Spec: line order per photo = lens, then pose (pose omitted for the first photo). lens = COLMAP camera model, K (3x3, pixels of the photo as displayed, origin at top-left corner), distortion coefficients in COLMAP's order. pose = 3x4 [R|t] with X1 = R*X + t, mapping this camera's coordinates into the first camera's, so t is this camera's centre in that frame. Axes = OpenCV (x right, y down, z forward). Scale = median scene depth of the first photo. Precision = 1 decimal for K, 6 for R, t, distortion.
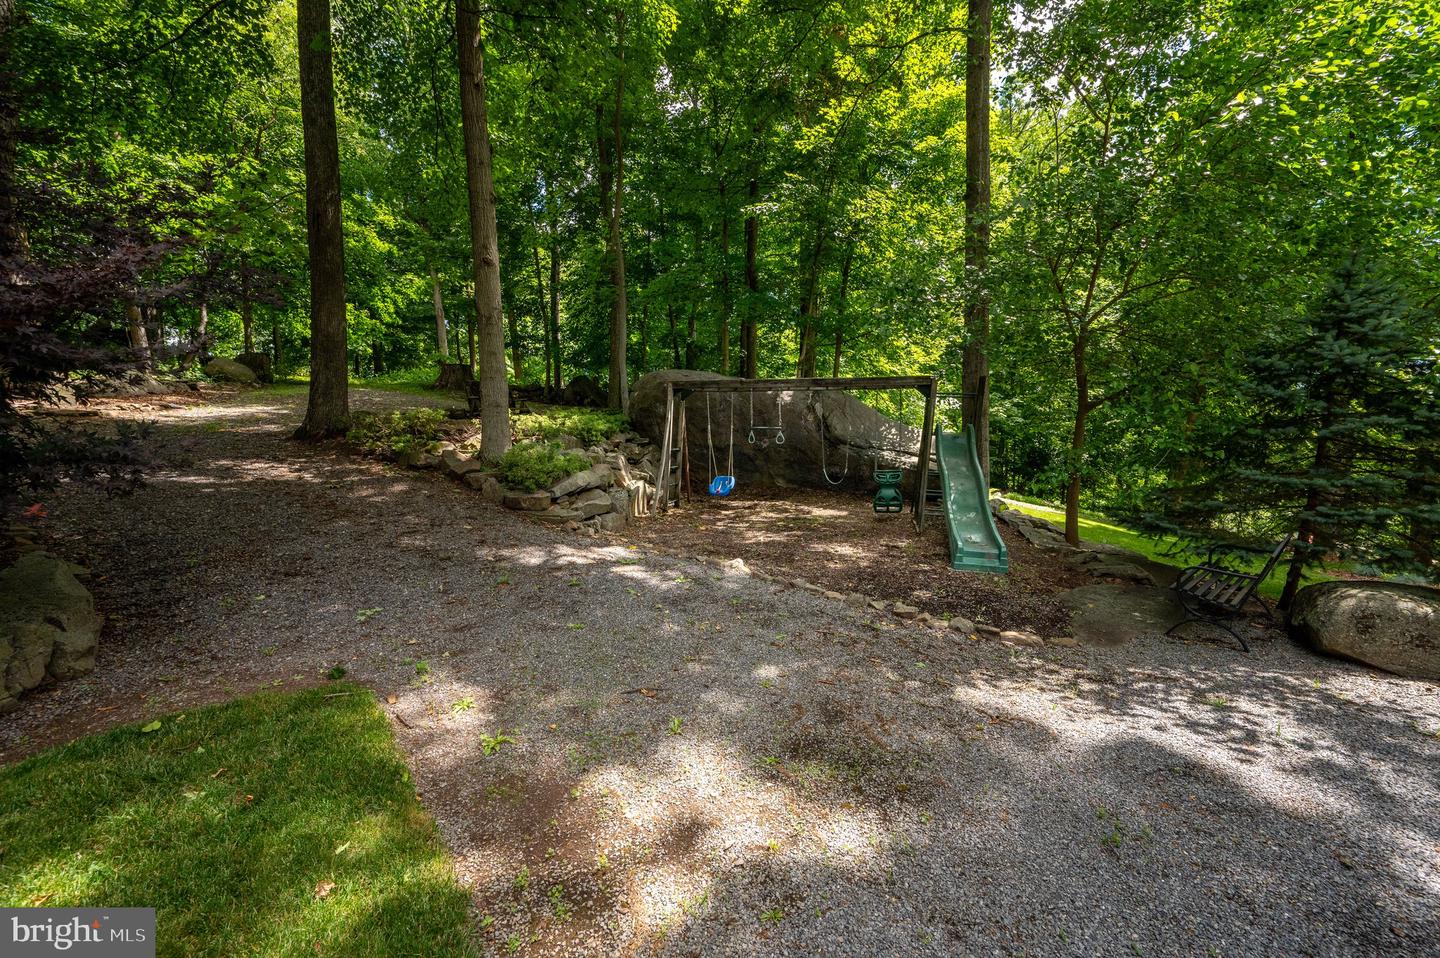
lens RADIAL K [[582.3, 0, 723.9], [0, 582.3, 485.5], [0, 0, 1]] dist [-0.001173, 0.000186]
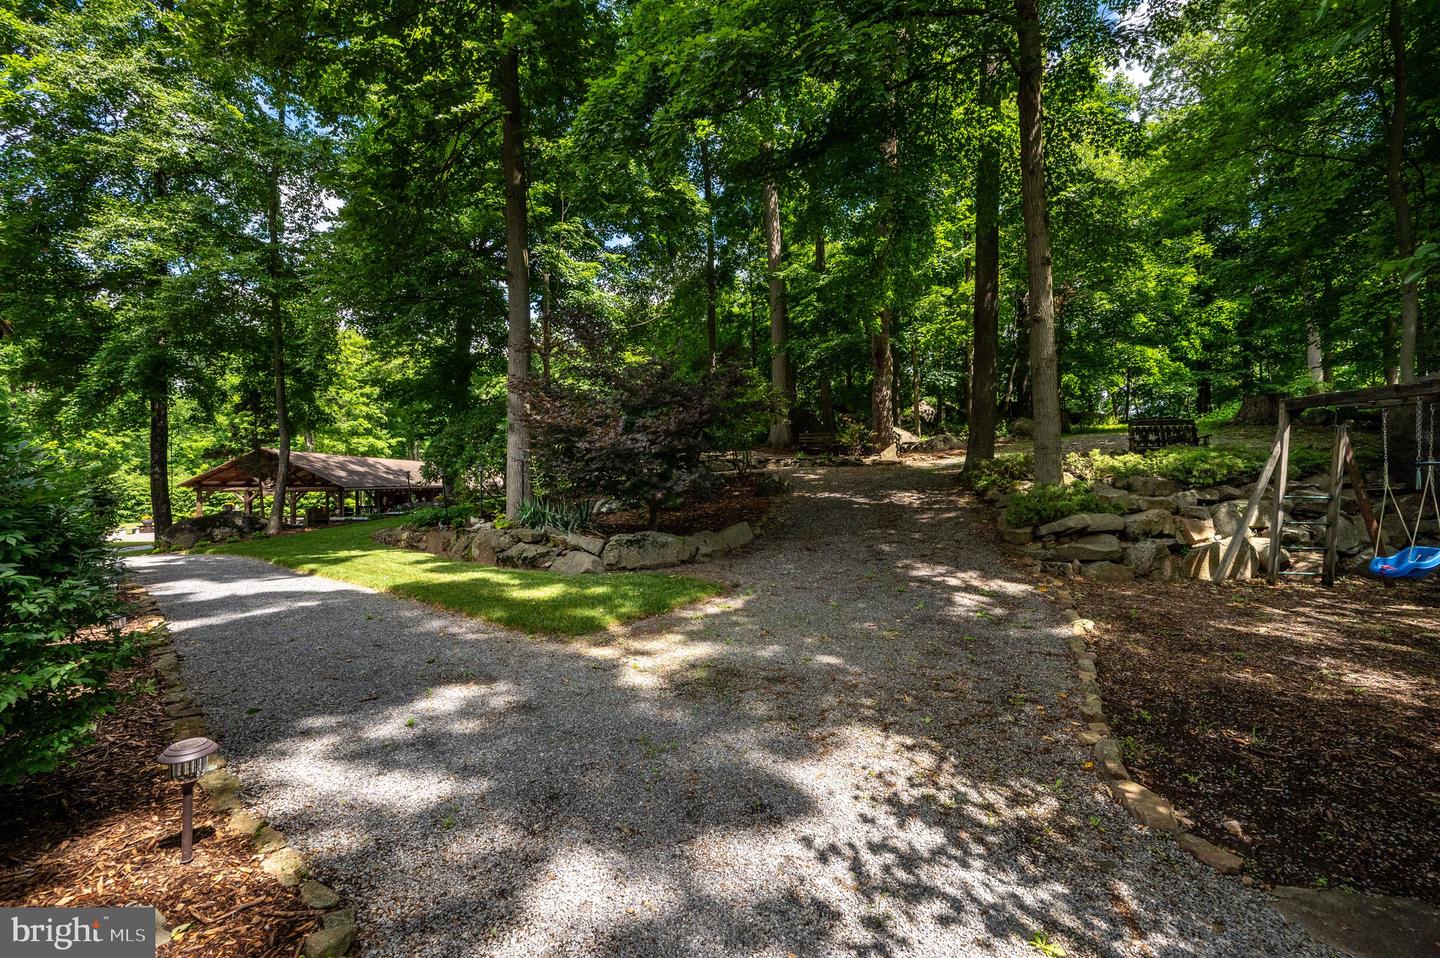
lens RADIAL K [[582.3, 0, 723.9], [0, 582.3, 485.5], [0, 0, 1]] dist [-0.001173, 0.000186]
pose [[0.131318, -0.000227, -0.991340, 1.318277], [-0.070184, 0.997489, -0.009526, -0.036492], [0.988853, 0.070828, 0.130972, 0.570891]]
